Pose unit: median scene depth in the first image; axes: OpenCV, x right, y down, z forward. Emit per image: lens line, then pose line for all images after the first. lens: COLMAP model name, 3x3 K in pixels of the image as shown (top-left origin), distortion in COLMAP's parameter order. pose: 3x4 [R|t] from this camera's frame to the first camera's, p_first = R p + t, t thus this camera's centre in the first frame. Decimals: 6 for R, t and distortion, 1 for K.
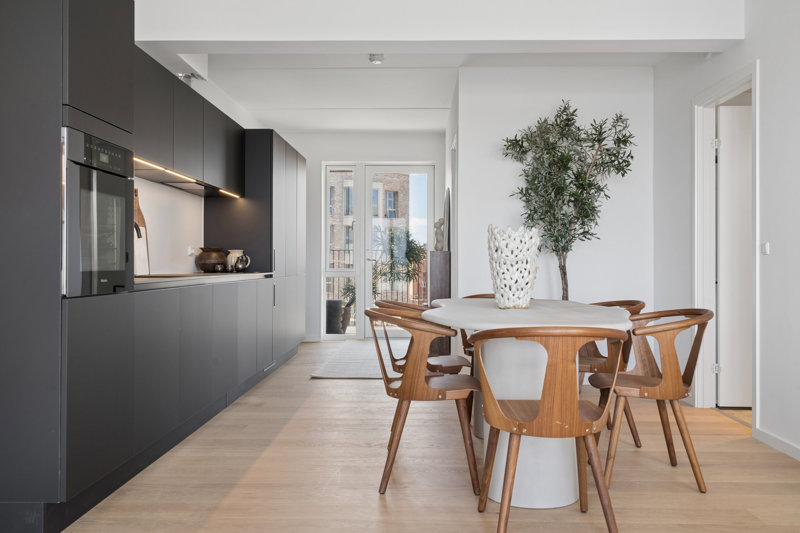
lens RADIAL K [[731.6, 0, 400.0], [0, 731.6, 266.5], [0, 0, 1]] dist [0.002879, 0.003000]
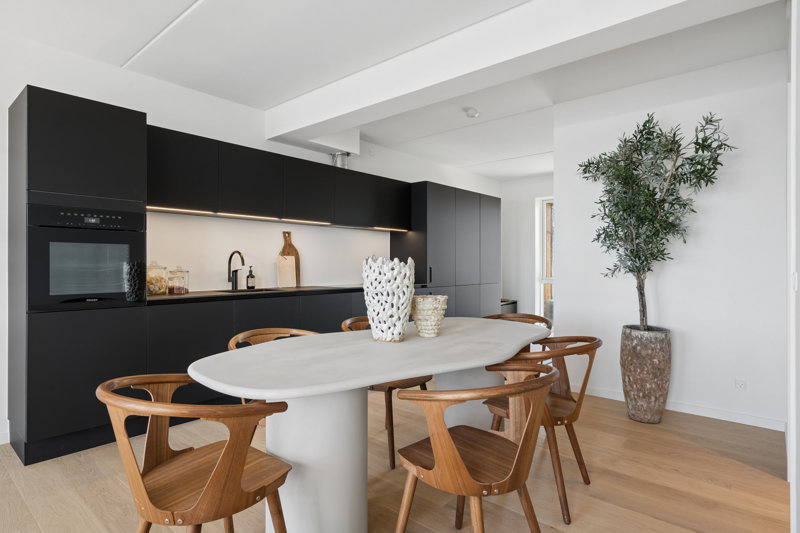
lens RADIAL K [[442.2, 0, 400.0], [0, 442.2, 266.5], [0, 0, 1]] dist [0.000950, 0.000655]
pose [[0.770930, -0.000128, -0.636920, 0.353206], [-0.001056, 0.999998, -0.001479, -0.026480], [0.636920, 0.001813, 0.770928, 0.356783]]
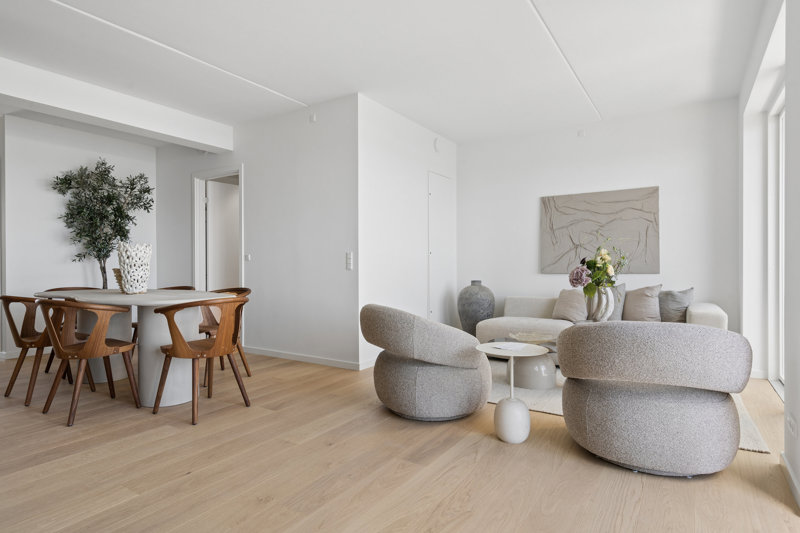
lens RADIAL K [[442.2, 0, 400.0], [0, 442.2, 266.5], [0, 0, 1]] dist [0.000950, 0.000655]
pose [[0.524581, -0.011743, 0.851280, -0.239673], [0.010939, 0.999915, 0.007053, -0.002099], [-0.851291, 0.005612, 0.524665, -0.005528]]
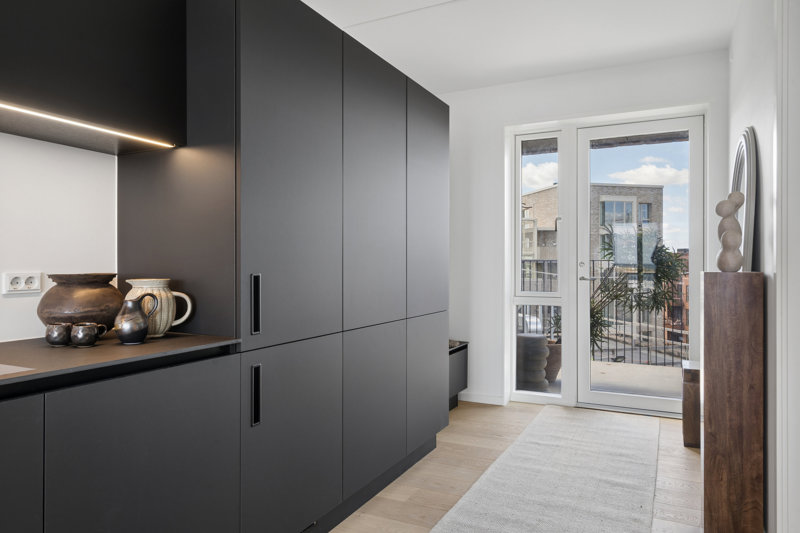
lens RADIAL K [[537.7, 0, 400.0], [0, 537.7, 266.5], [0, 0, 1]] dist [0.003414, 0.000467]
pose [[0.903477, -0.001012, -0.428636, 0.021200], [-0.000077, 0.999997, -0.002522, -0.031047], [0.428637, 0.002312, 0.903474, 0.866042]]
